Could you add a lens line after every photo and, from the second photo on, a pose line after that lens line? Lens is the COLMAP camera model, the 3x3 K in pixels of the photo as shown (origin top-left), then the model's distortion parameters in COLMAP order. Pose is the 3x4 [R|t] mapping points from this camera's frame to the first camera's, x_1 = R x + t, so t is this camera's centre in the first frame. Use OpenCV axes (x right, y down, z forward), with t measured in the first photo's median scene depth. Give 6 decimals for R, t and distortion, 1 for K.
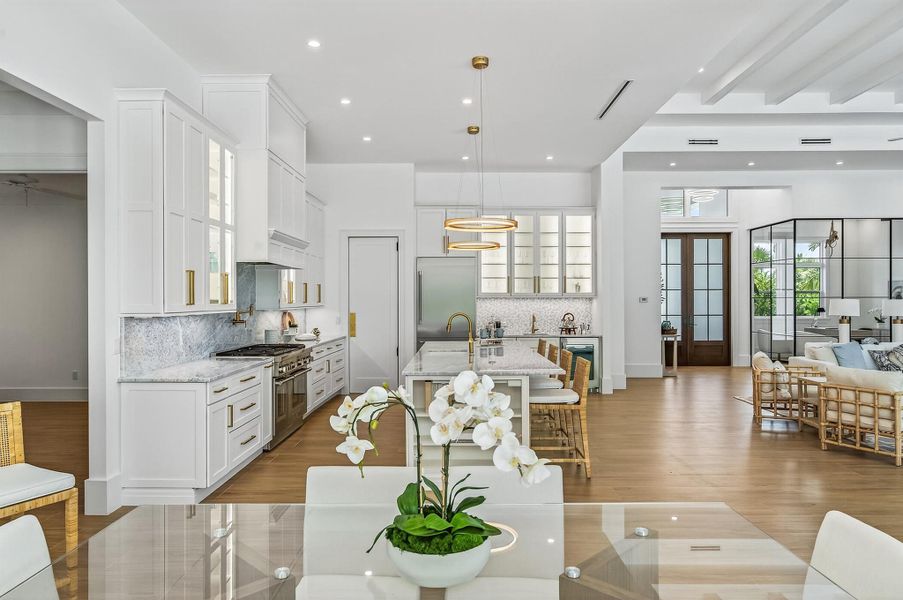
lens RADIAL K [[593.4, 0, 448.3], [0, 593.4, 296.7], [0, 0, 1]] dist [0.005799, 0.000489]
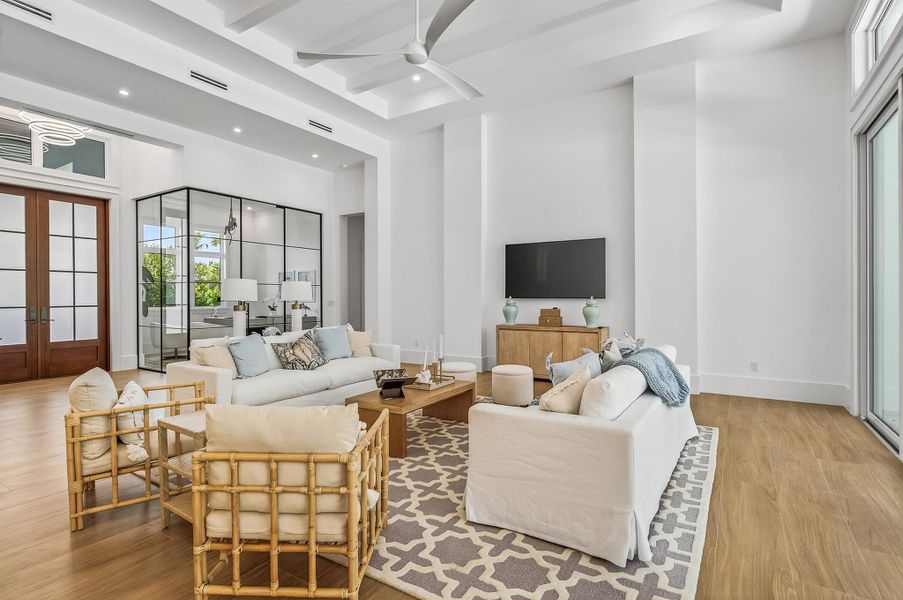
lens RADIAL K [[453.0, 0, 454.8], [0, 453.0, 298.7], [0, 0, 1]] dist [-0.000376, -0.000415]
pose [[0.517603, -0.004725, 0.855608, 0.272820], [-0.002397, 0.999973, 0.006972, 0.022093], [-0.855618, -0.005660, 0.517578, 0.412659]]
